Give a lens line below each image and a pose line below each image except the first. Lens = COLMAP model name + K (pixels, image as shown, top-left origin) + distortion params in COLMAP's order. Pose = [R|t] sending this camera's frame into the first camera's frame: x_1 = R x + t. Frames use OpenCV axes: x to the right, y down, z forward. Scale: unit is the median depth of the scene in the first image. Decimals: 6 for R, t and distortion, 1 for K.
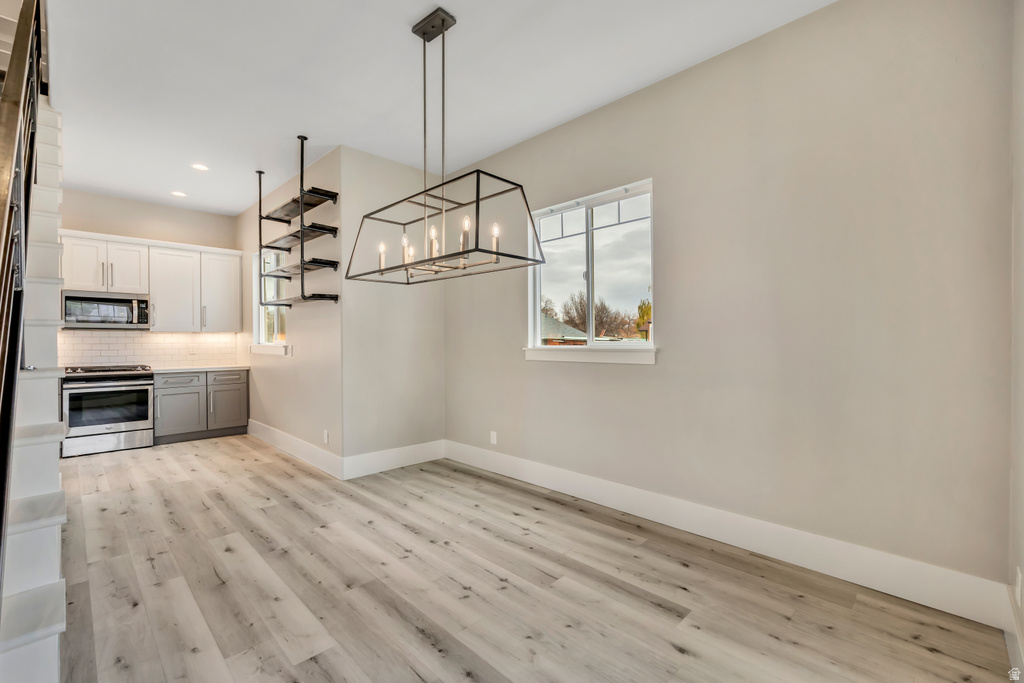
lens RADIAL K [[445.7, 0, 509.9], [0, 445.7, 337.4], [0, 0, 1]] dist [0.001795, 0.001005]
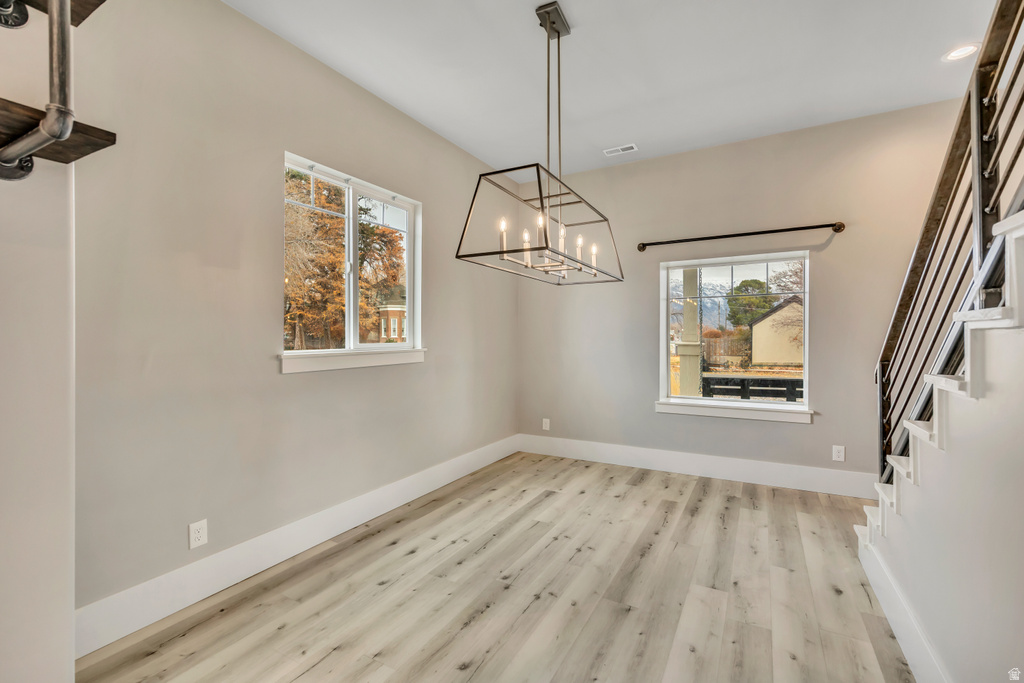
lens RADIAL K [[445.7, 0, 507.3], [0, 445.7, 344.5], [0, 0, 1]] dist [0.001795, 0.001005]
pose [[-0.268011, -0.009000, 0.963374, -1.022598], [0.001467, 0.999951, 0.009750, 0.001611], [-0.963415, 0.004027, -0.267985, 1.292824]]
